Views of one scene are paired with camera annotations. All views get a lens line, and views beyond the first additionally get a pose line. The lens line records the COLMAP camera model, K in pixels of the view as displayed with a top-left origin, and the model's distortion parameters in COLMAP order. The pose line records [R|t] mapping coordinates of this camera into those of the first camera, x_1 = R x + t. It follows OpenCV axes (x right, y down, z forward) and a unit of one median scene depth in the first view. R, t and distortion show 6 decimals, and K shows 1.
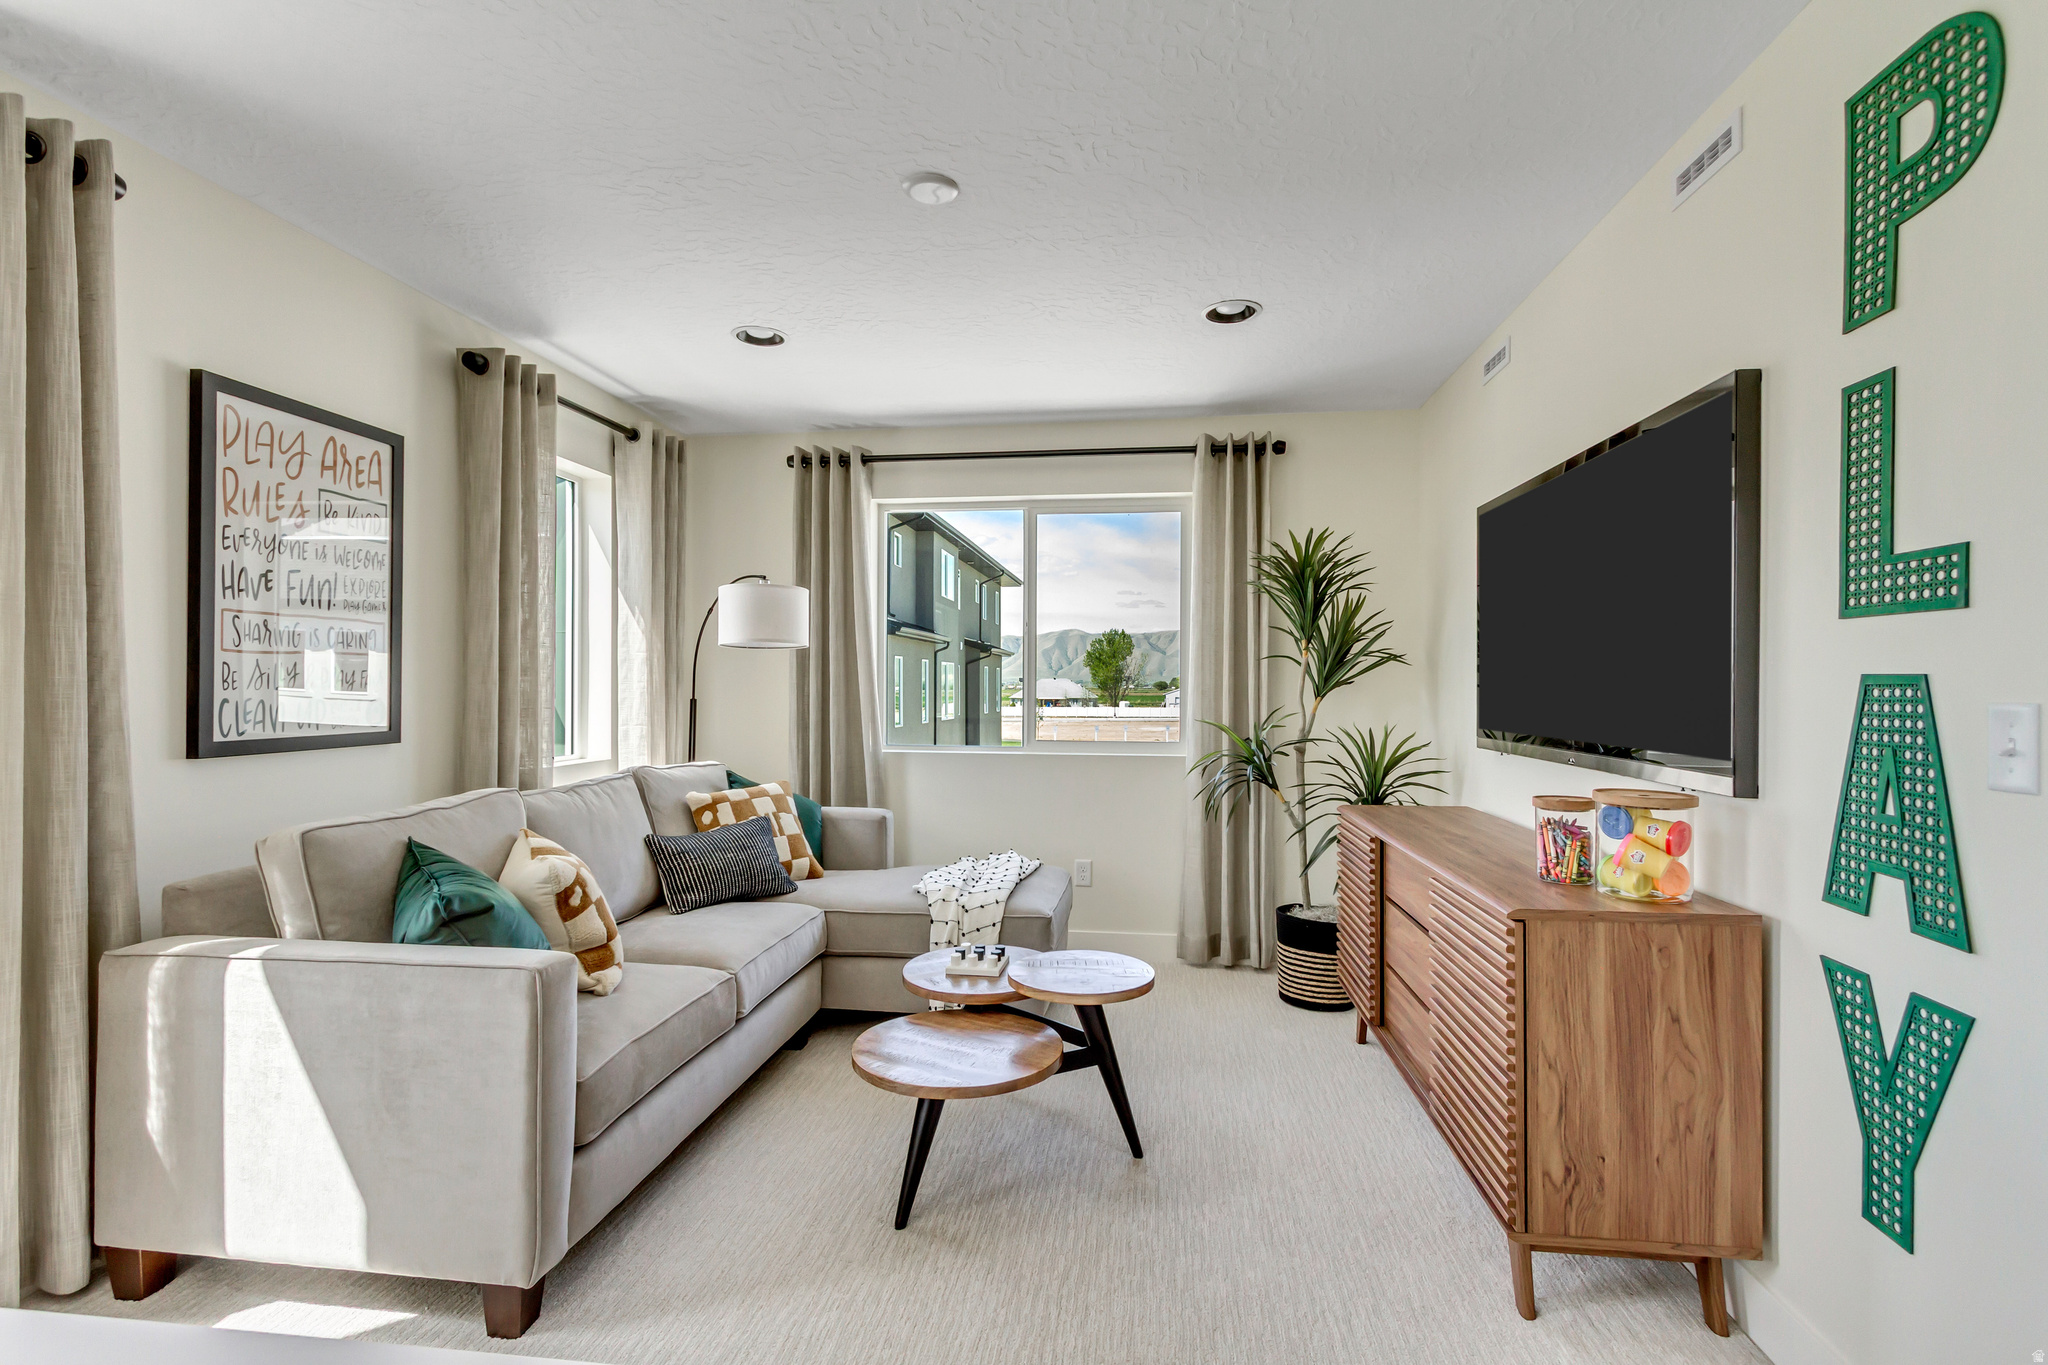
lens RADIAL K [[941.0, 0, 1027.6], [0, 941.0, 693.0], [0, 0, 1]] dist [0.001643, -0.000294]
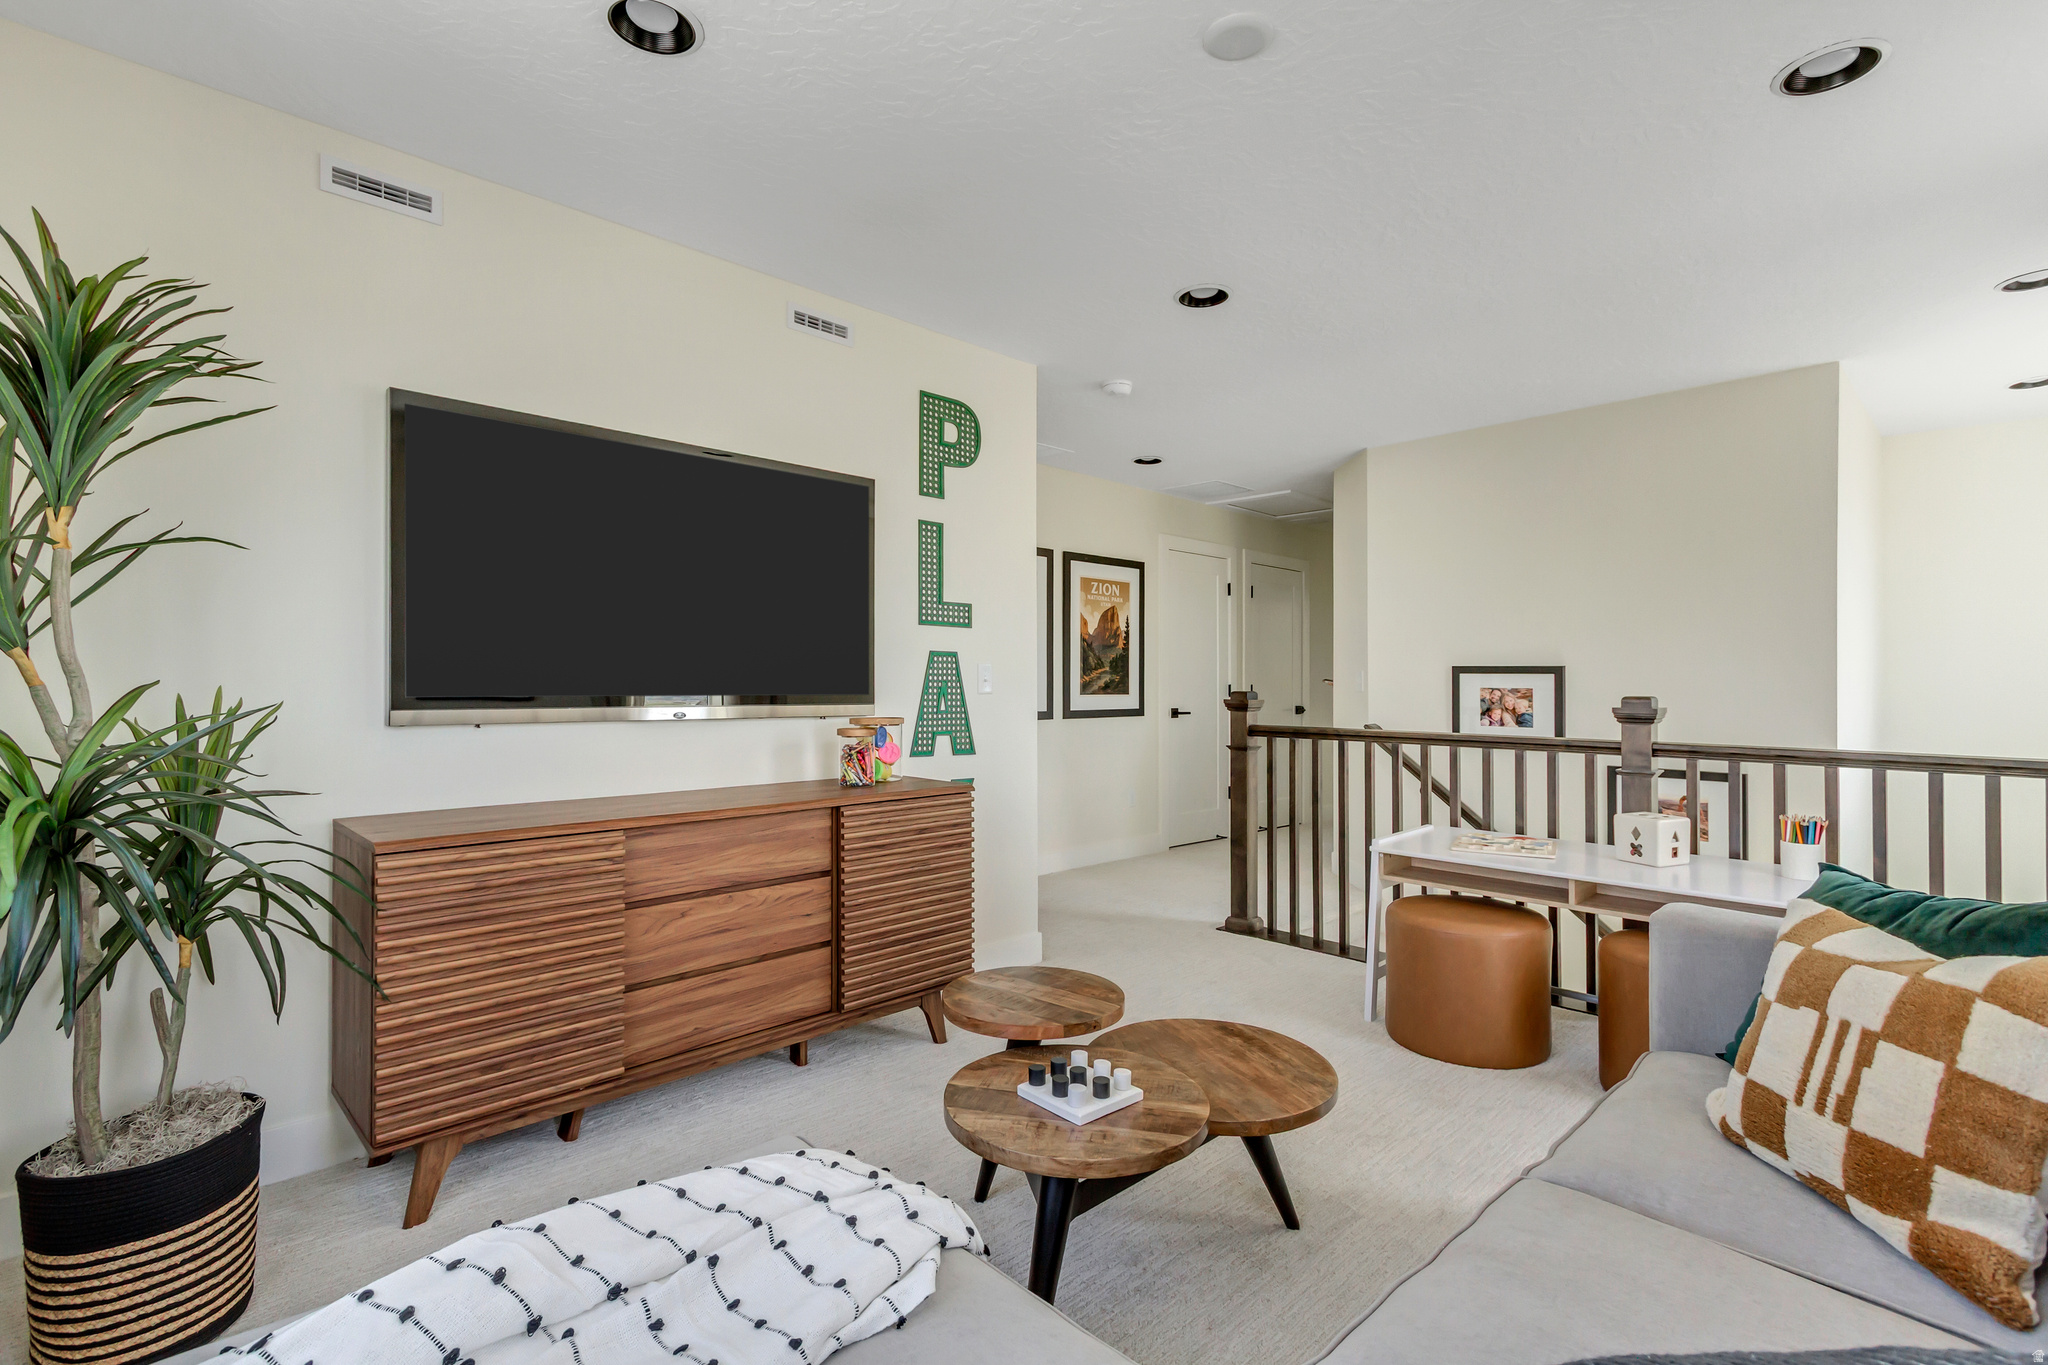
lens RADIAL K [[944.9, 0, 1025.9], [0, 944.9, 677.1], [0, 0, 1]] dist [0.001010, -0.001517]
pose [[-0.783938, -0.000286, 0.620838, -0.540112], [-0.000711, 1.000000, -0.000437, 0.034189], [-0.620838, -0.000784, -0.783938, 2.007498]]
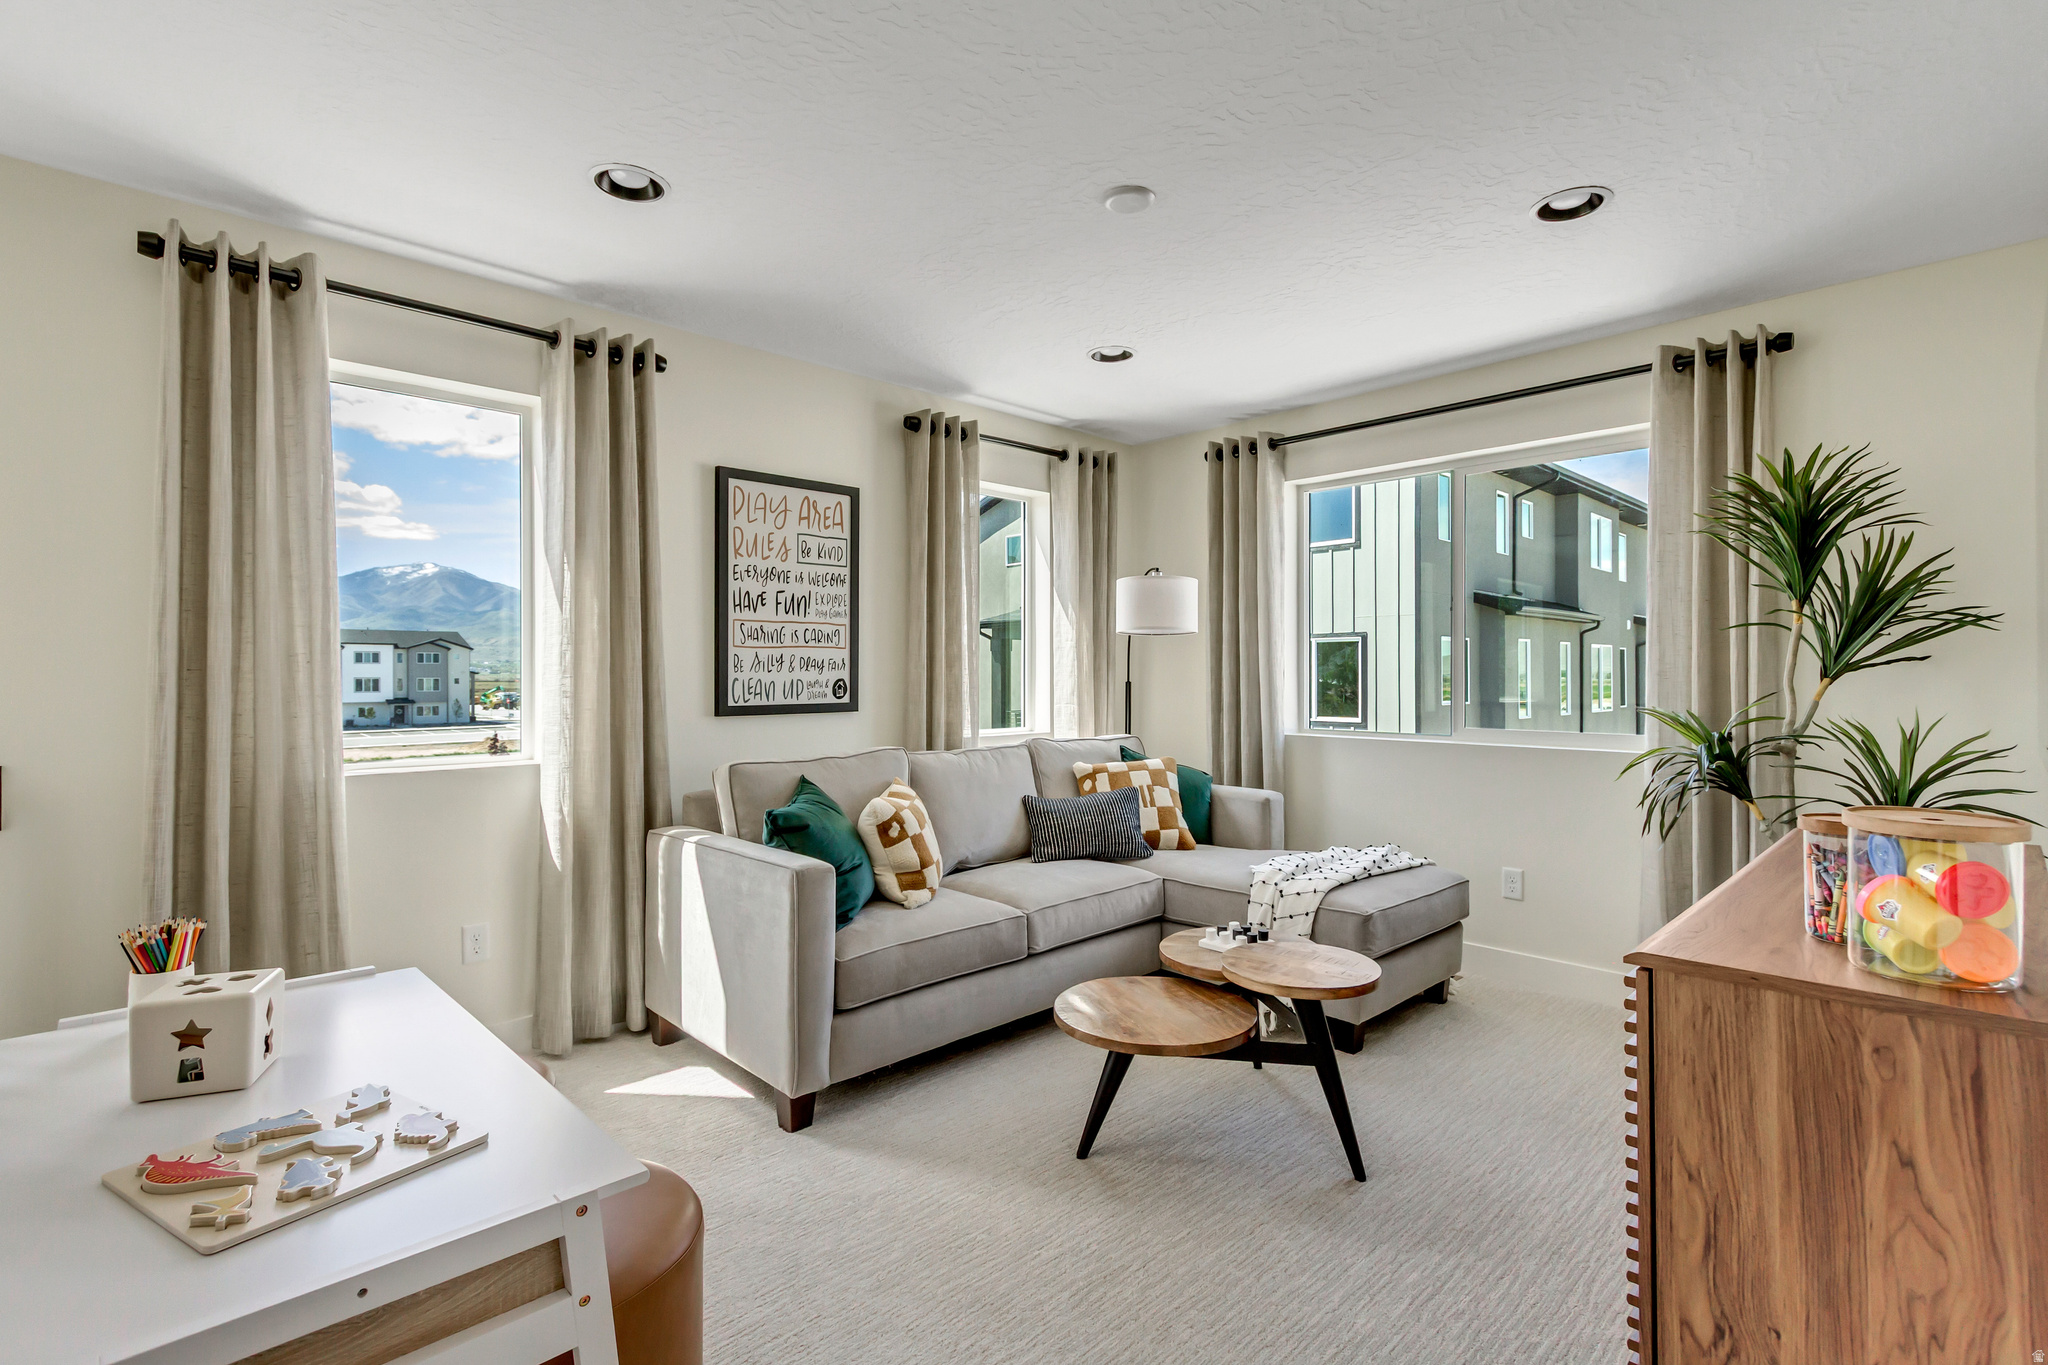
lens RADIAL K [[944.9, 0, 1025.9], [0, 944.9, 677.1], [0, 0, 1]] dist [0.001010, -0.001517]
pose [[0.786844, -0.002792, -0.617145, 0.524097], [-0.000178, 0.999989, -0.004751, 0.013068], [0.617151, 0.003848, 0.786835, 0.095893]]
